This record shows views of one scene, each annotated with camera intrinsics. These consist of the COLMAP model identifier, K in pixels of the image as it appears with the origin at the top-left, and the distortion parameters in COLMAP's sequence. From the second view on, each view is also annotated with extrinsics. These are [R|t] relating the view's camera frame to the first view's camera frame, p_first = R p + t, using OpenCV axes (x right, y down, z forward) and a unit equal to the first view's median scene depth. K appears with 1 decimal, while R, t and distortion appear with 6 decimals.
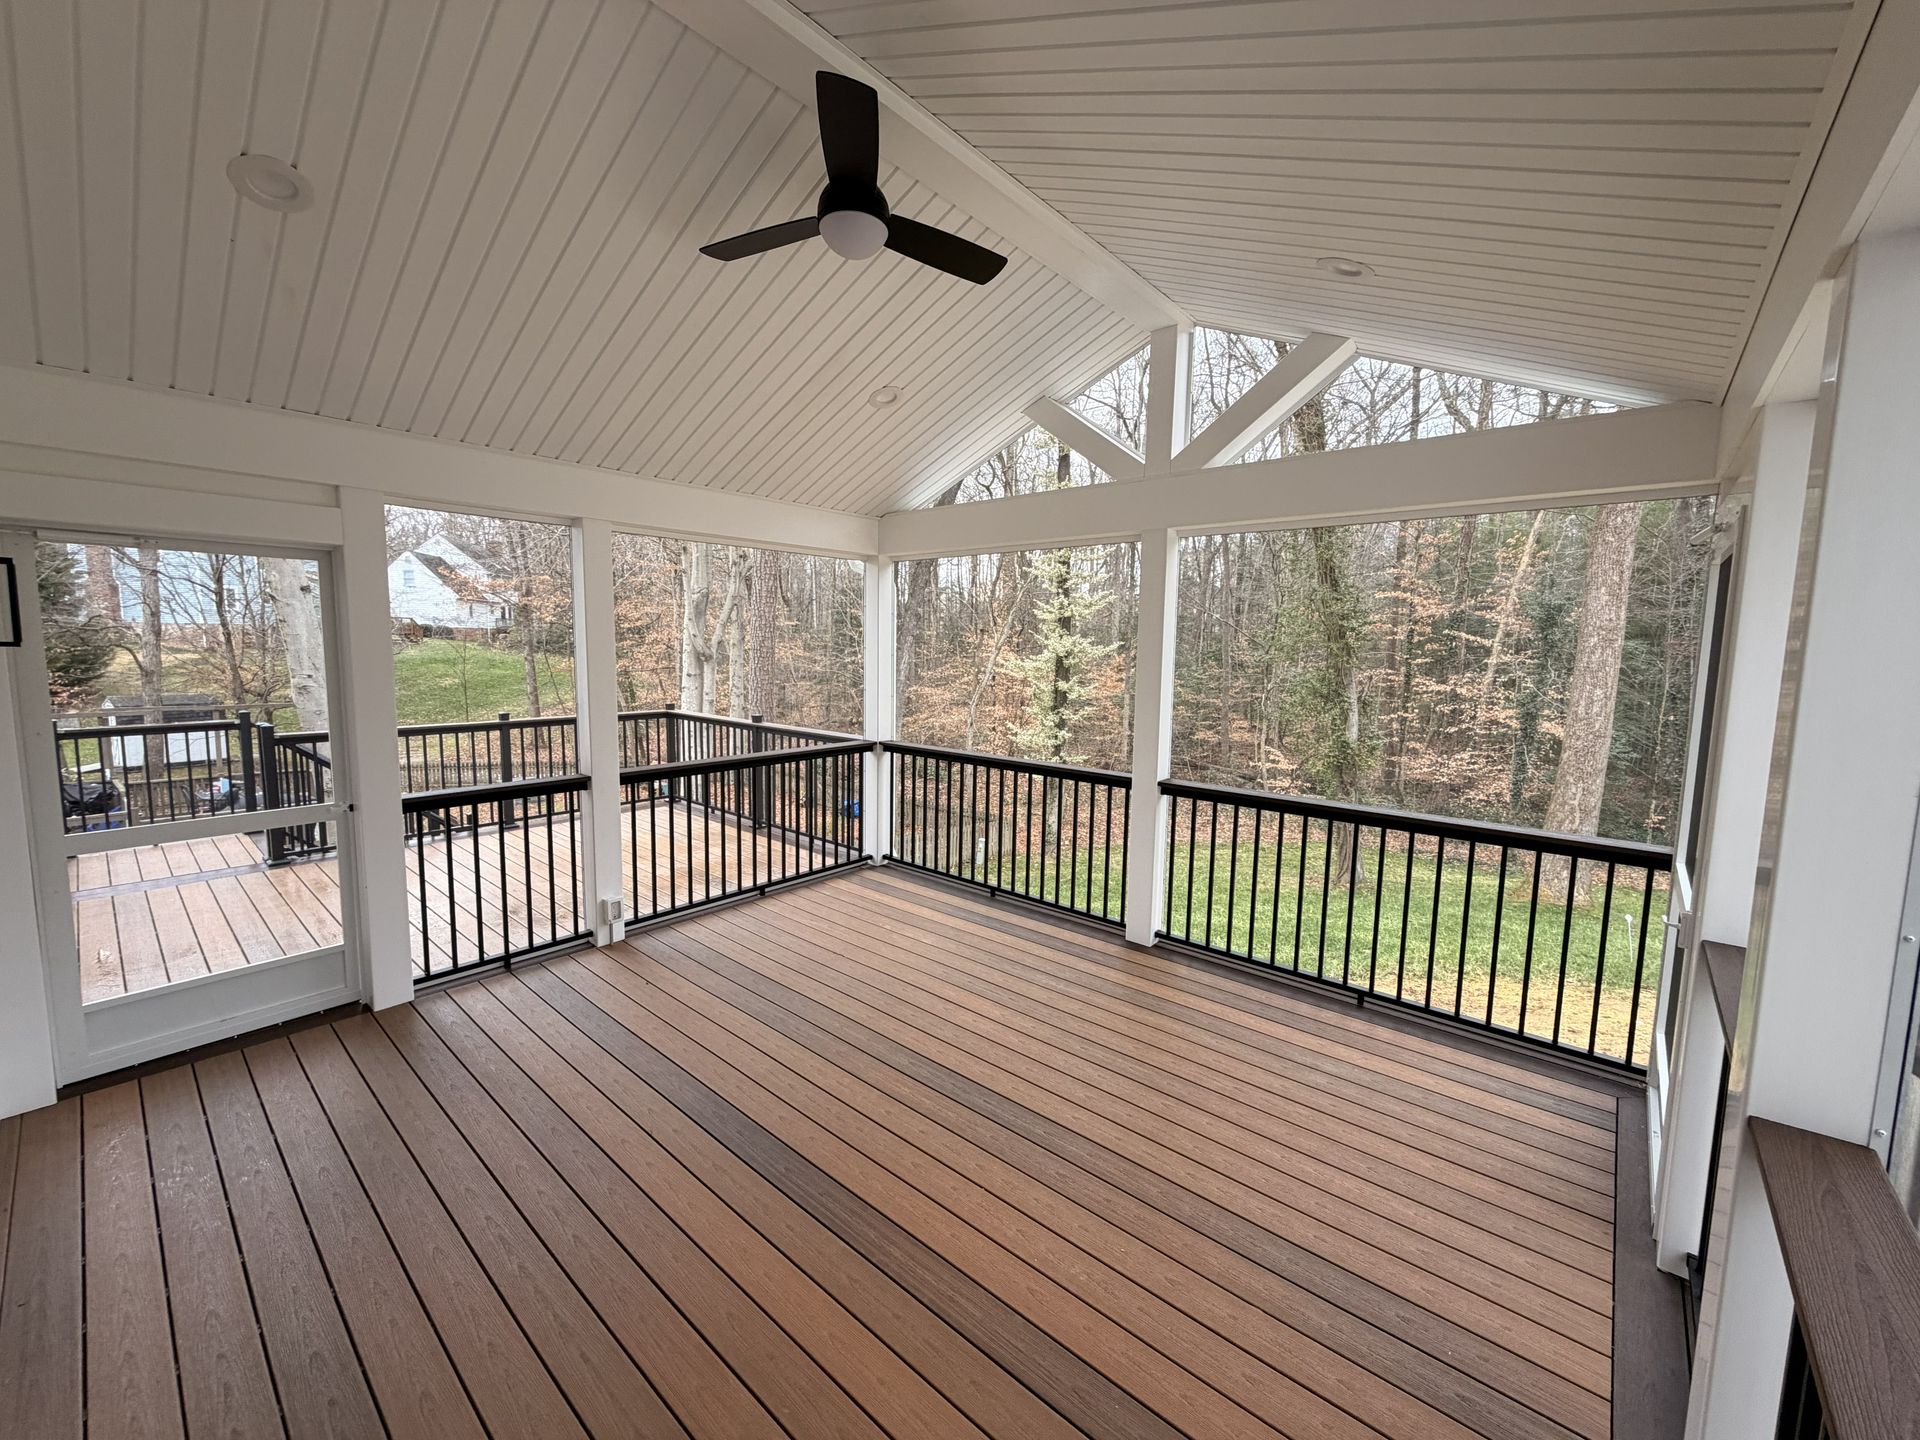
lens RADIAL K [[759.2, 0, 959.6], [0, 759.2, 722.8], [0, 0, 1]] dist [0.000828, -0.000563]
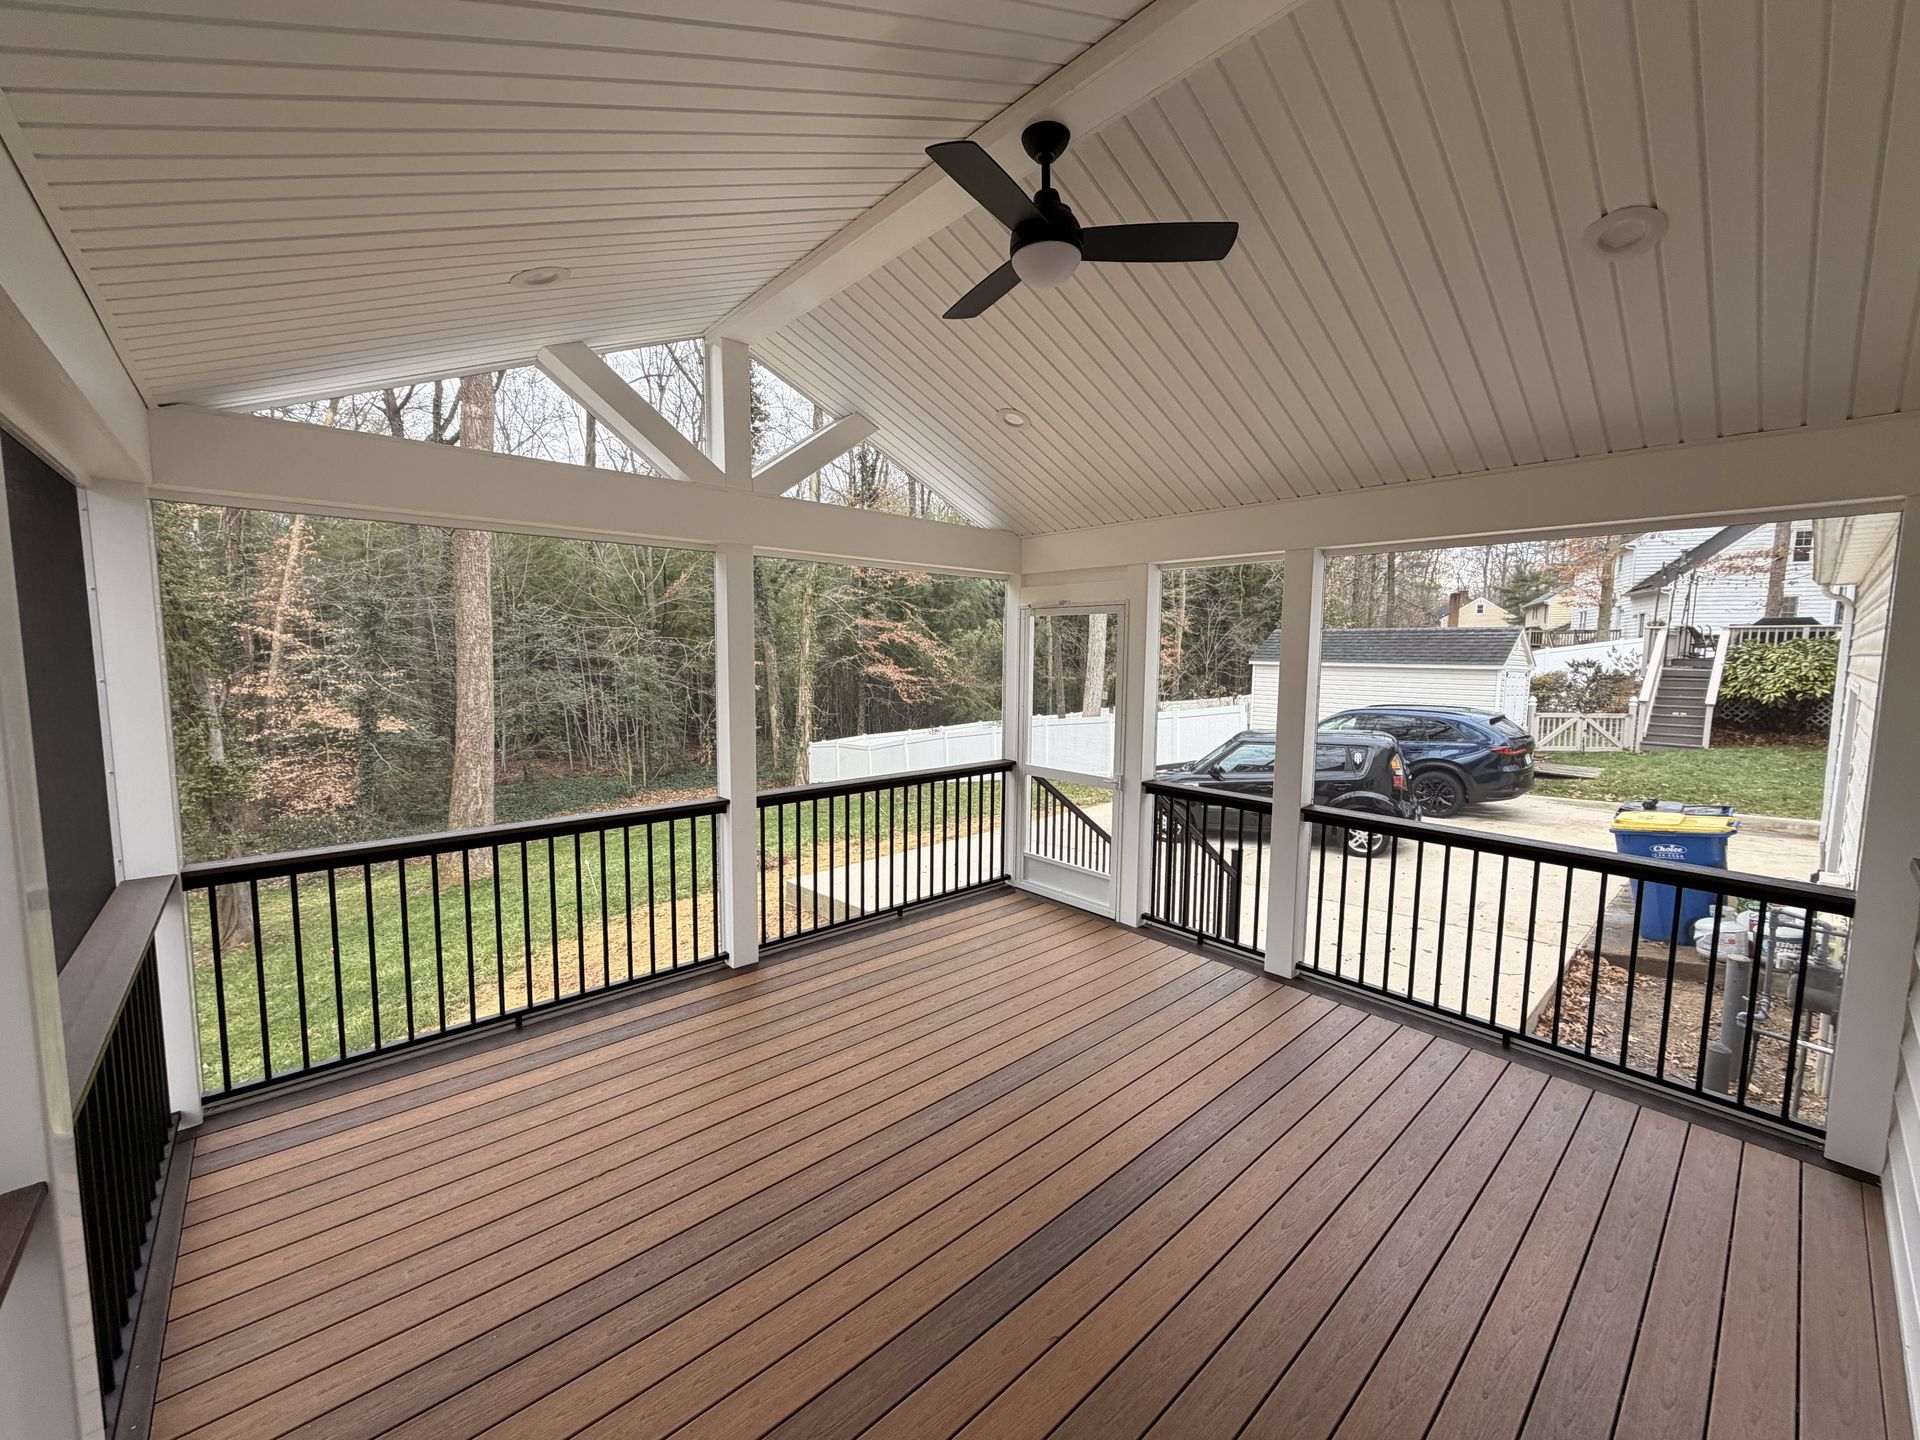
lens RADIAL K [[759.2, 0, 957.2], [0, 759.2, 726.8], [0, 0, 1]] dist [0.000828, -0.000563]
pose [[0.122662, -0.114061, 0.985872, -0.221703], [0.097439, 0.989958, 0.102411, -0.029378], [-0.987654, 0.083501, 0.132545, 0.192796]]
